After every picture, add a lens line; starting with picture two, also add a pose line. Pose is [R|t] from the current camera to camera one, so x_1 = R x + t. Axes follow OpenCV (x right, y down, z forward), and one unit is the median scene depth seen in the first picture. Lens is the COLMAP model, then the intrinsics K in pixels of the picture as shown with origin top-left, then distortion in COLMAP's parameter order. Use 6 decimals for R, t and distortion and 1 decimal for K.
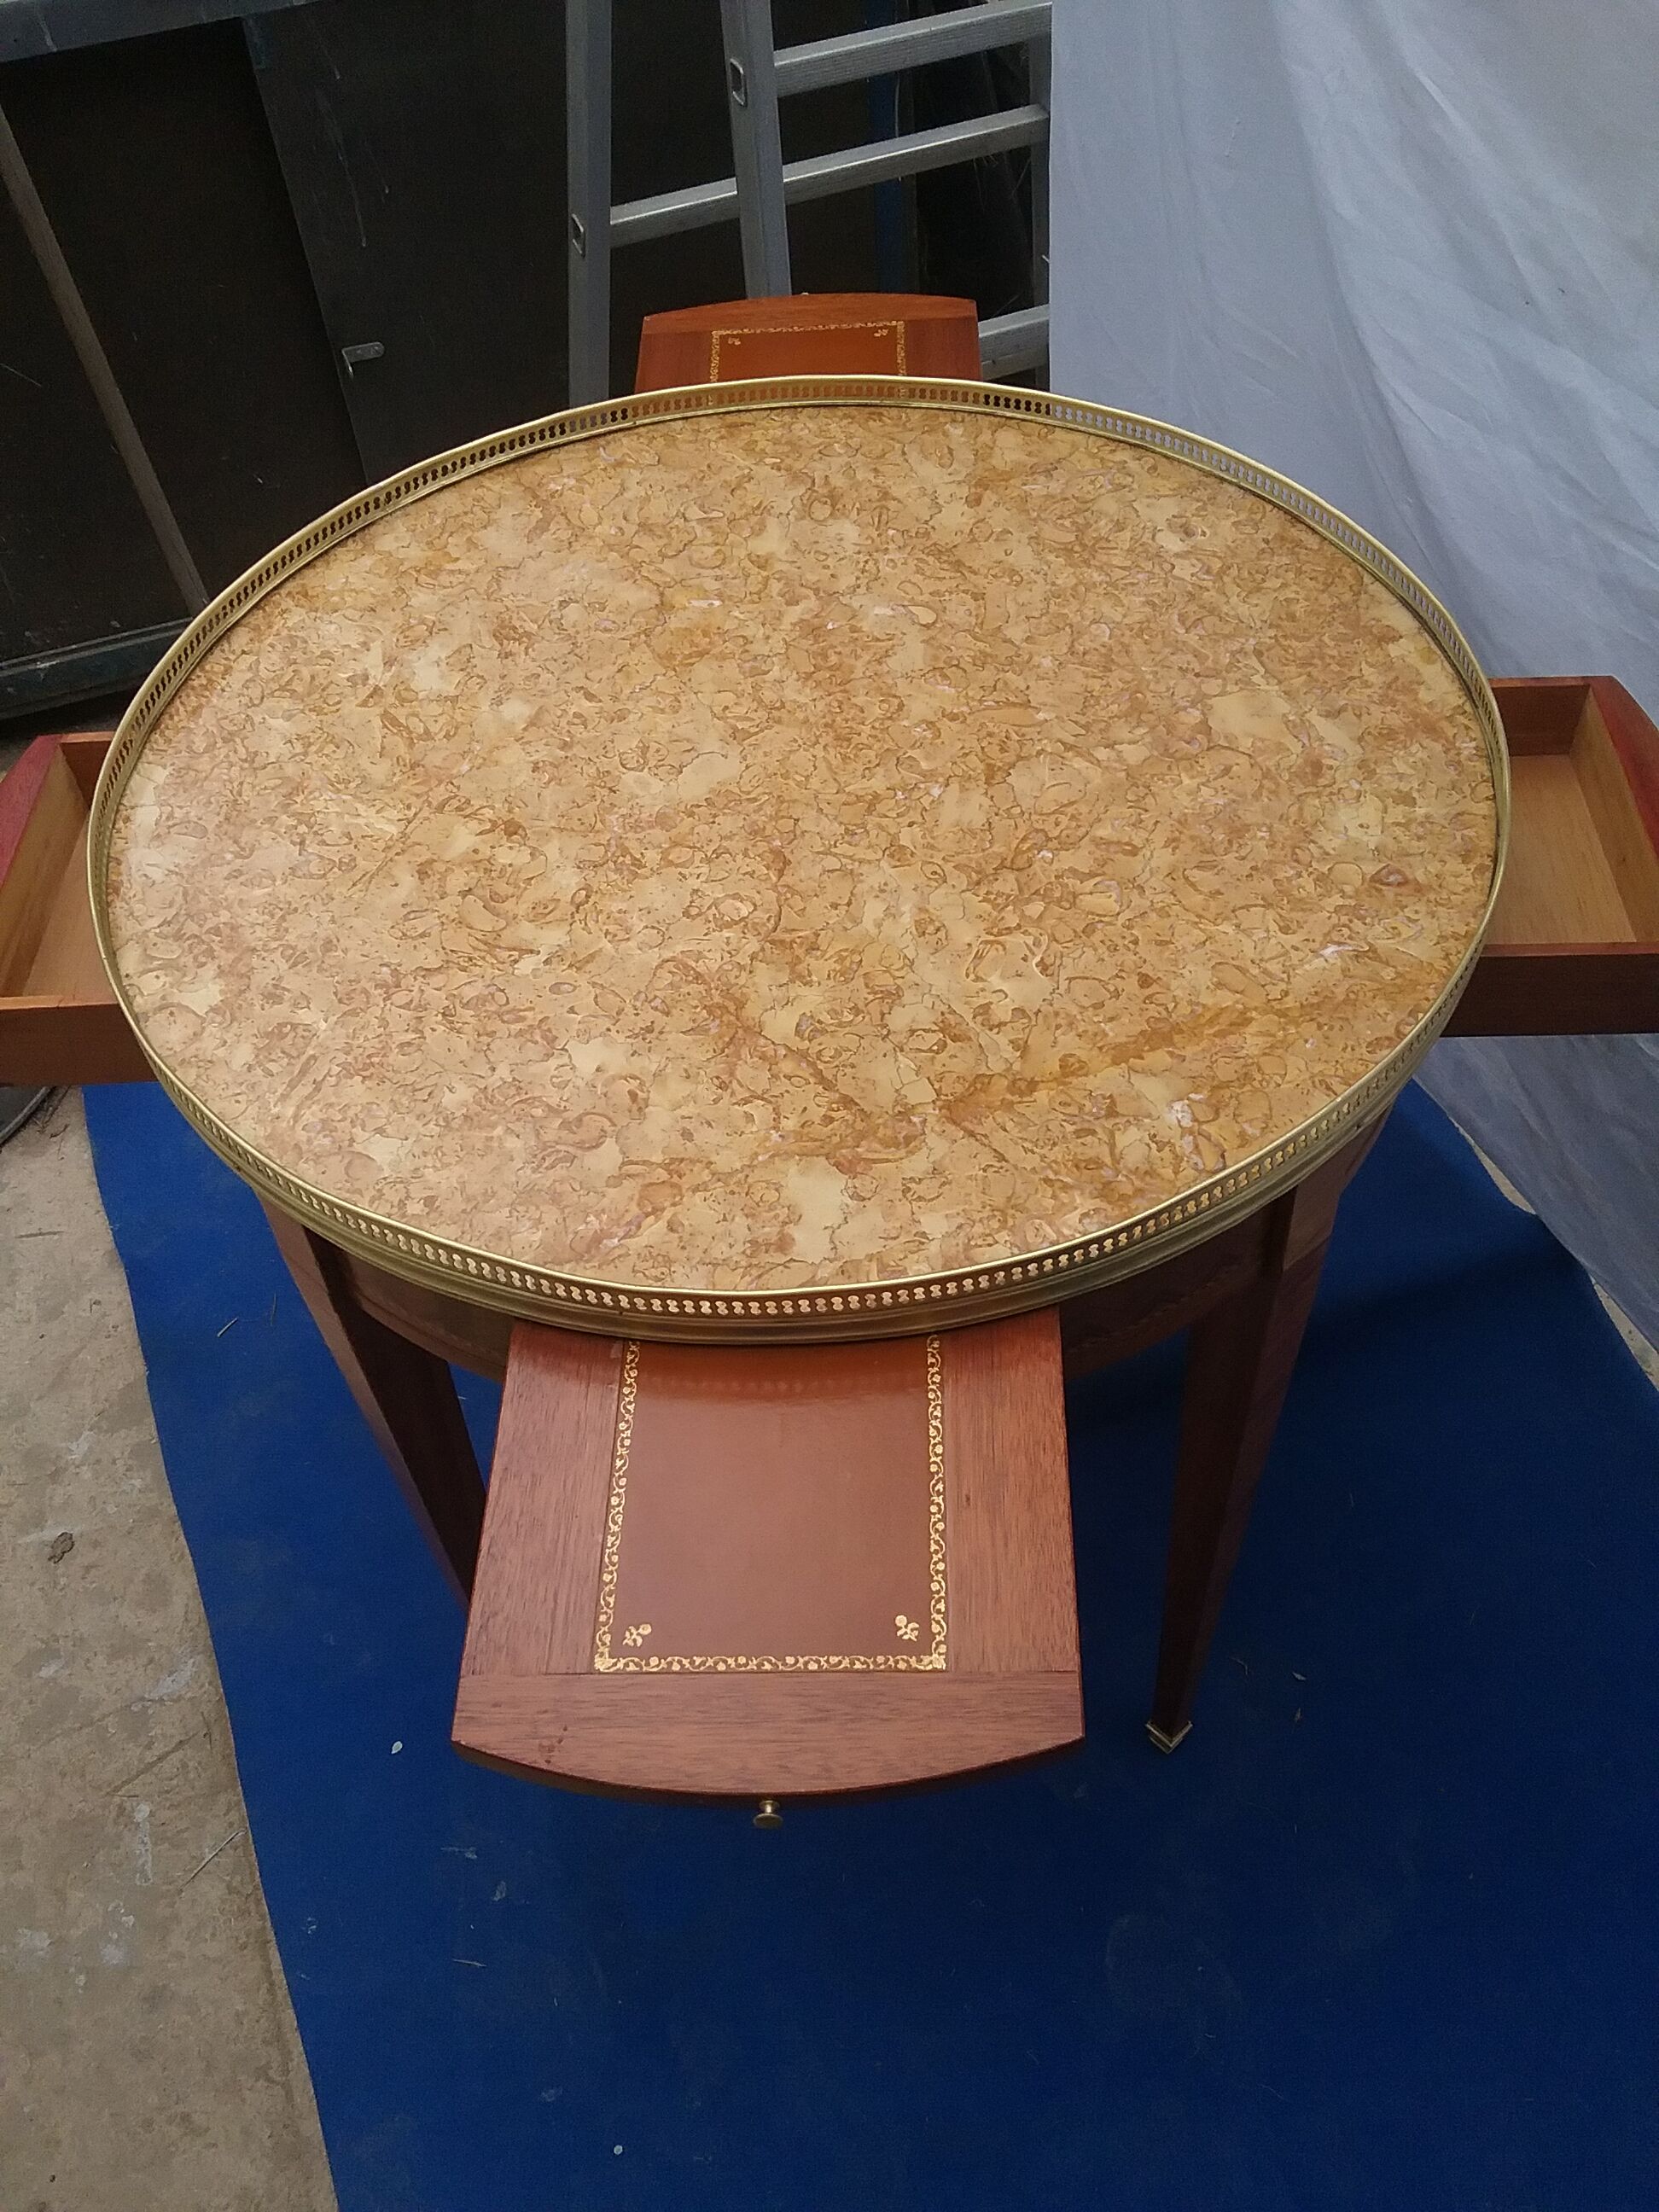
lens RADIAL K [[2038.9, 0, 854.5], [0, 2038.9, 1125.9], [0, 0, 1]] dist [0.107407, -0.236364]
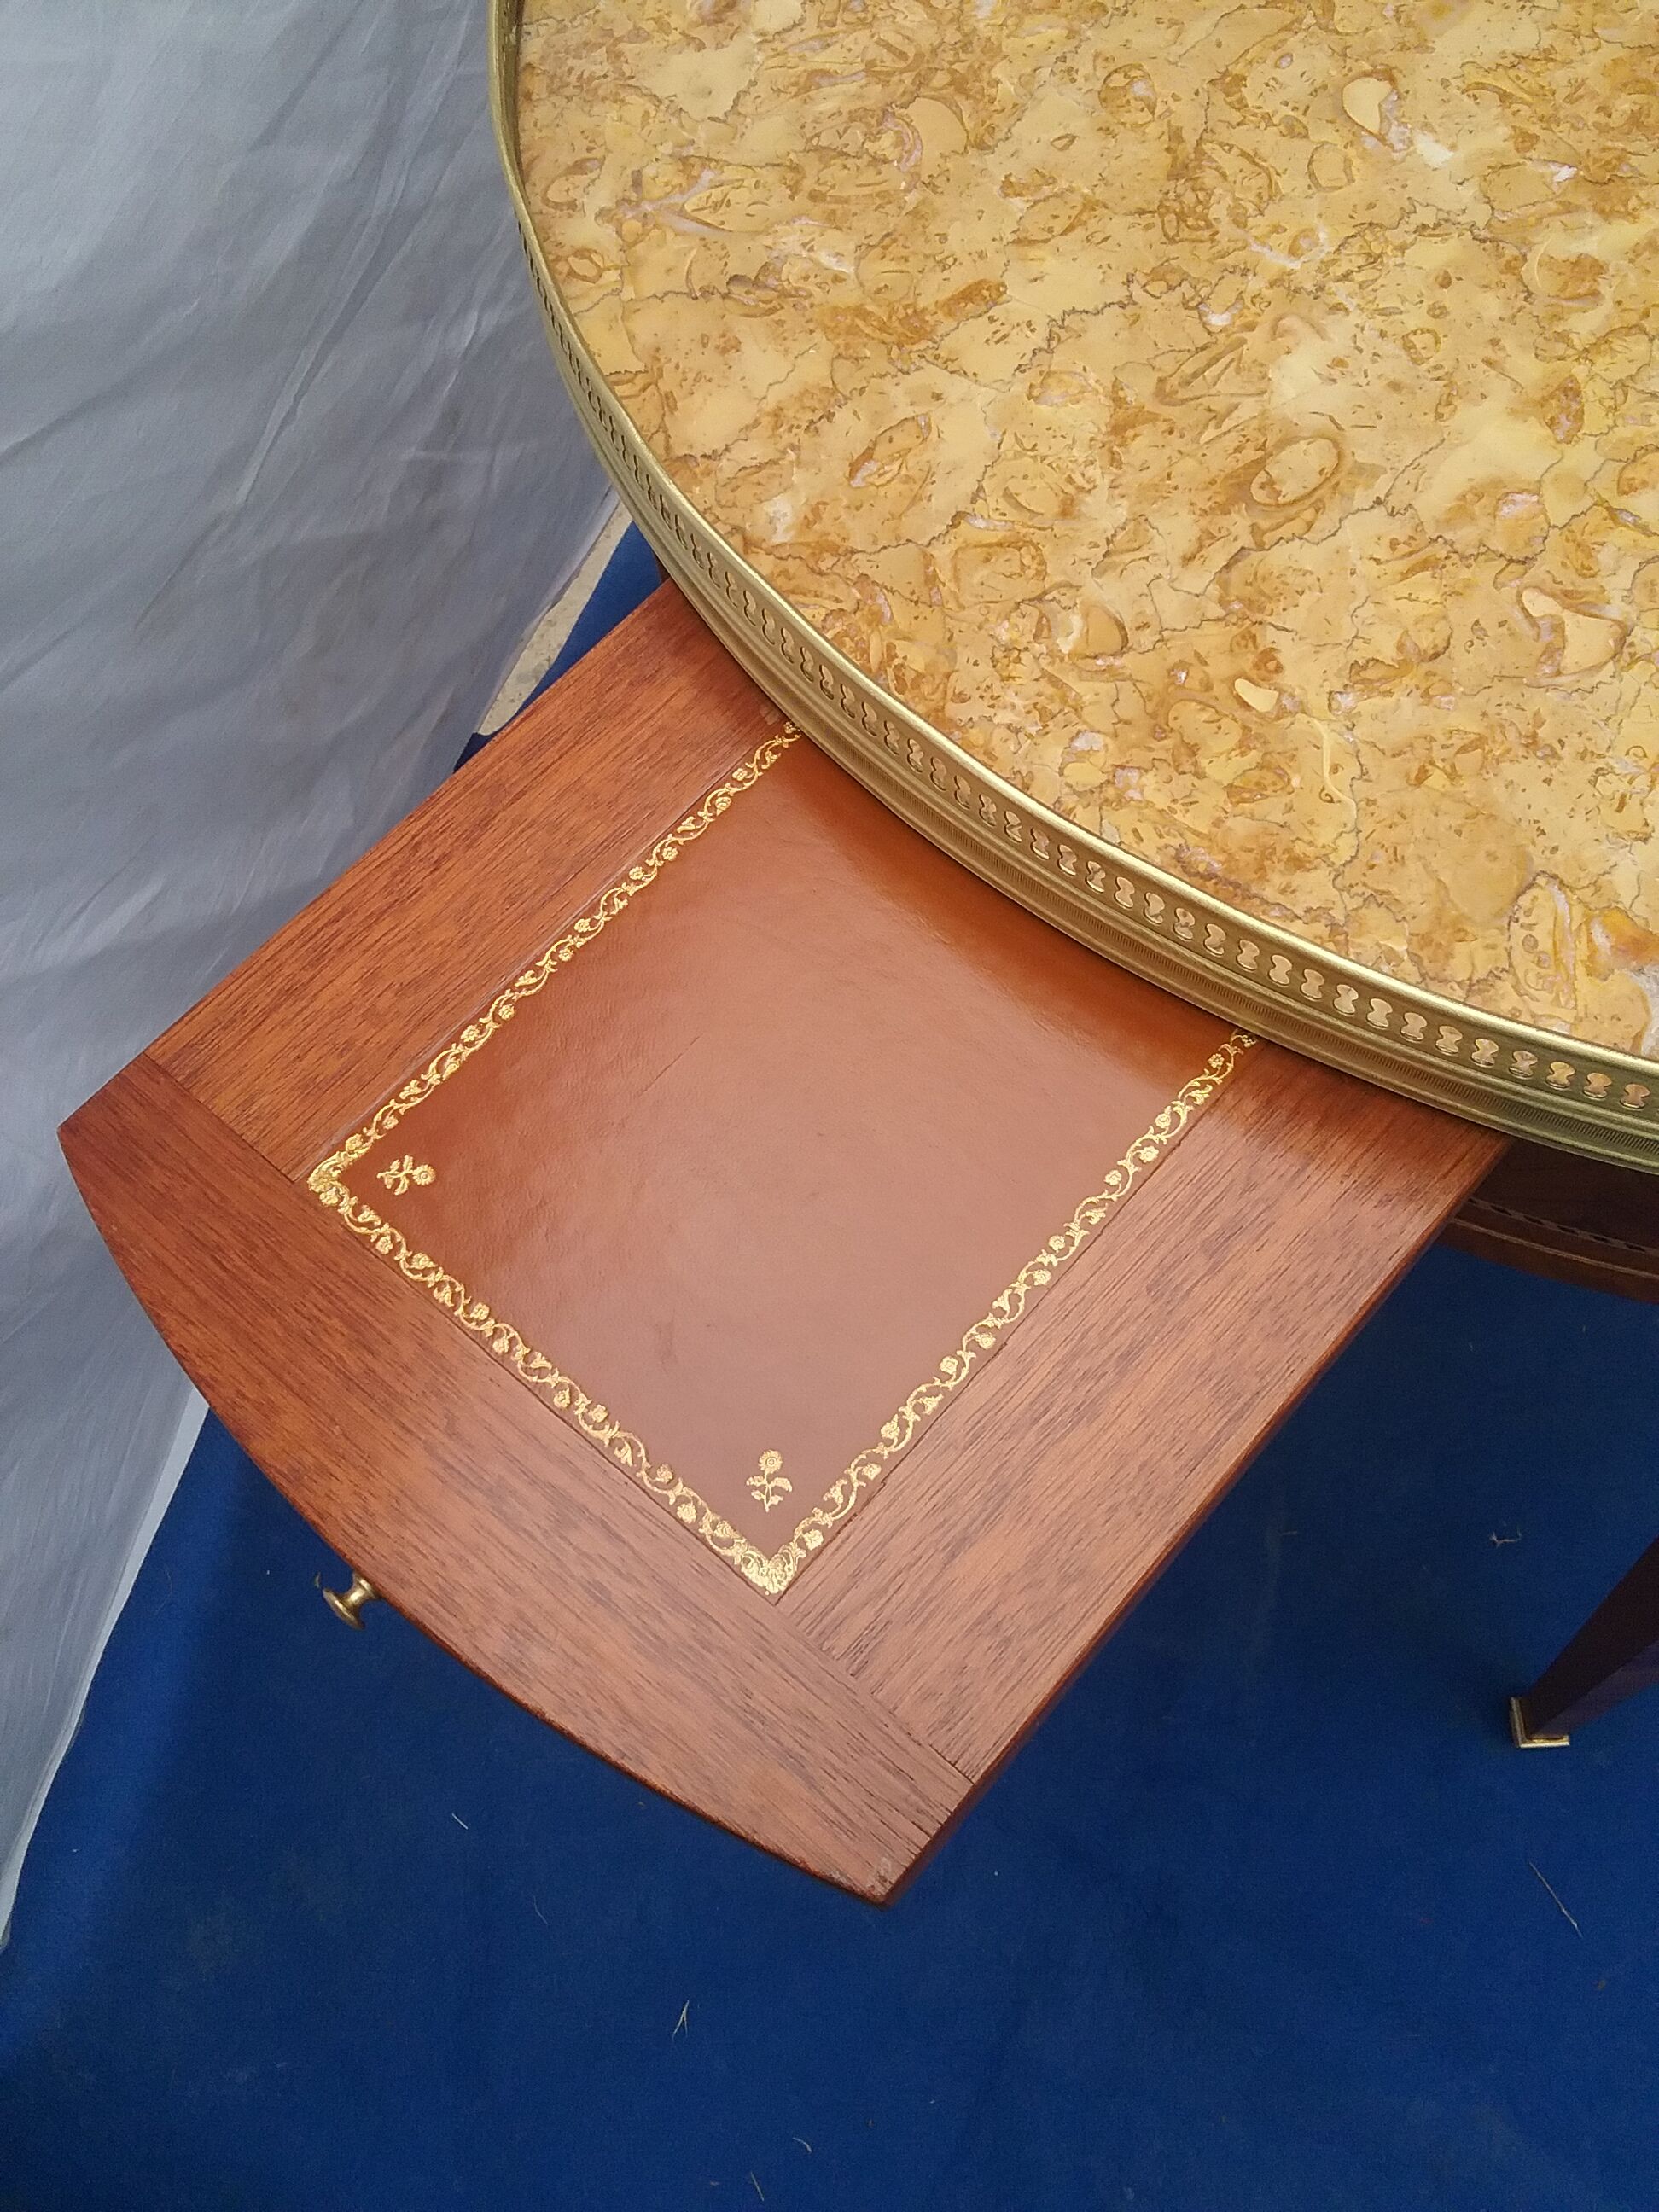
lens RADIAL K [[2038.9, 0, 854.5], [0, 2038.9, 1125.9], [0, 0, 1]] dist [0.107407, -0.236364]
pose [[-0.740905, -0.552480, 0.381870, -0.192687], [0.564401, -0.204010, 0.799895, -0.777375], [-0.364021, 0.808174, 0.462972, 1.104077]]
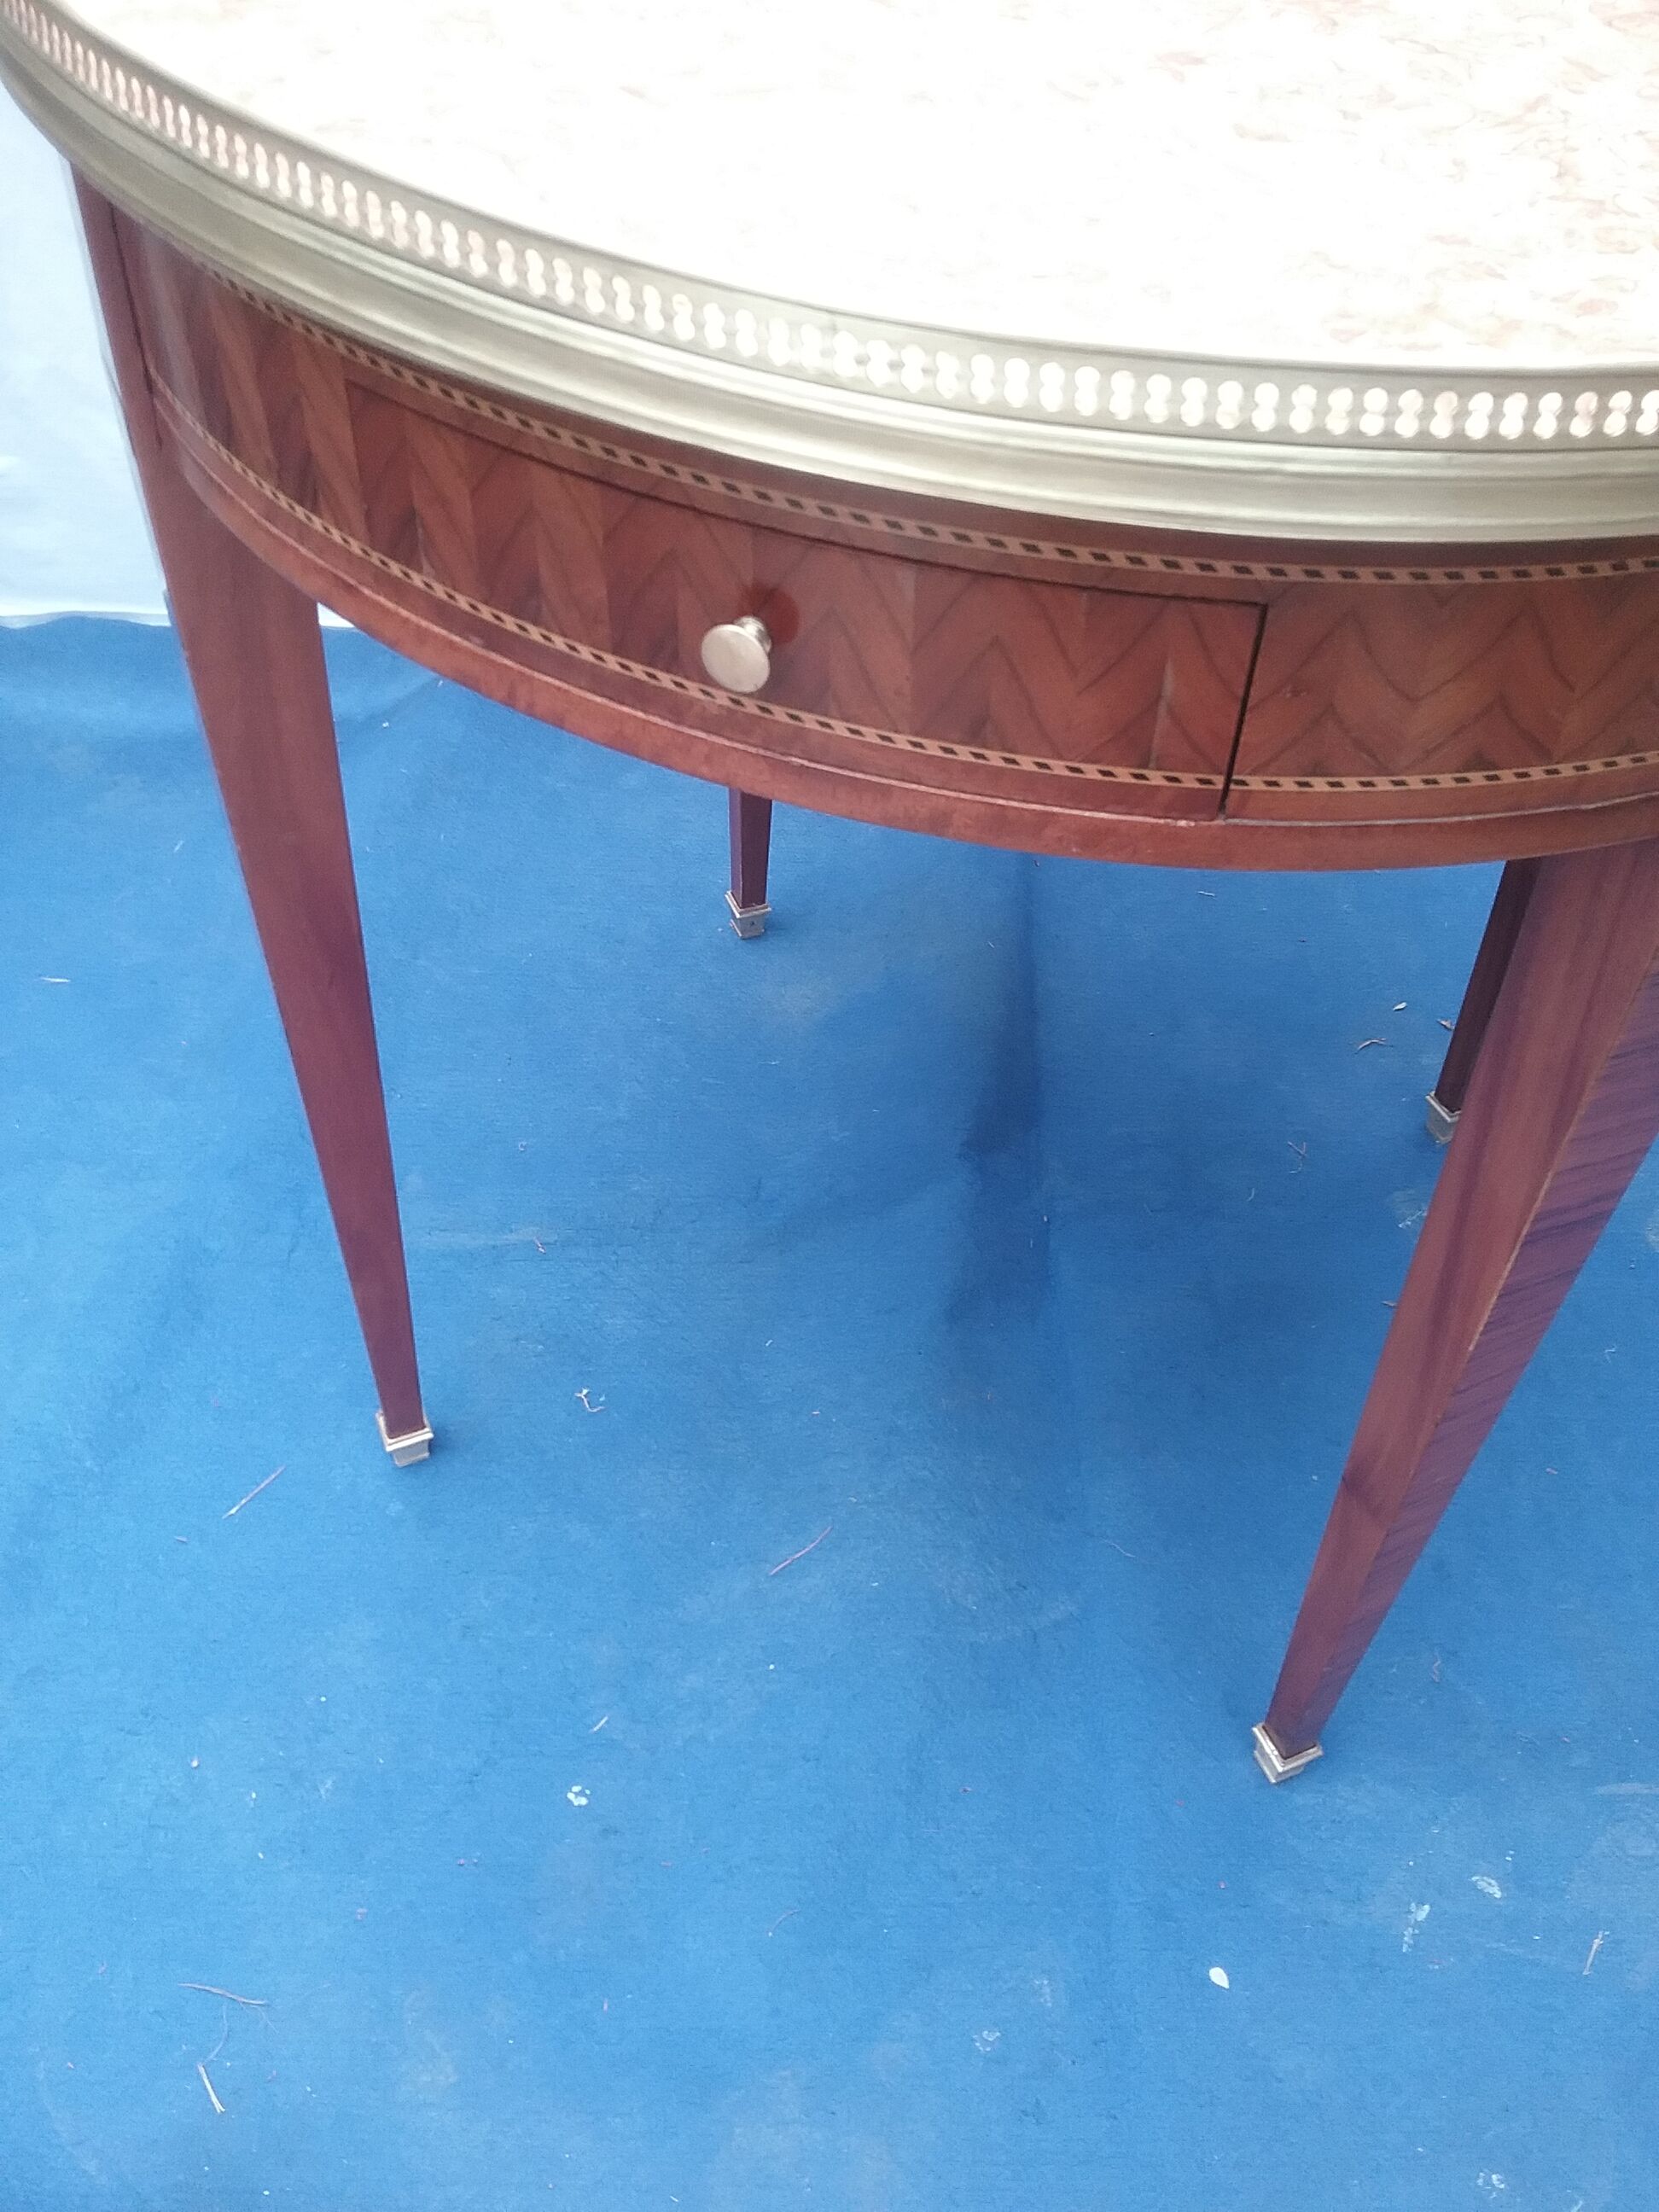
lens RADIAL K [[2038.9, 0, 854.5], [0, 2038.9, 1125.9], [0, 0, 1]] dist [0.107407, -0.236364]
pose [[0.350922, -0.638741, 0.684736, -0.708697], [0.662179, 0.686304, 0.300842, -0.169543], [-0.662097, 0.347846, 0.663800, 0.798810]]
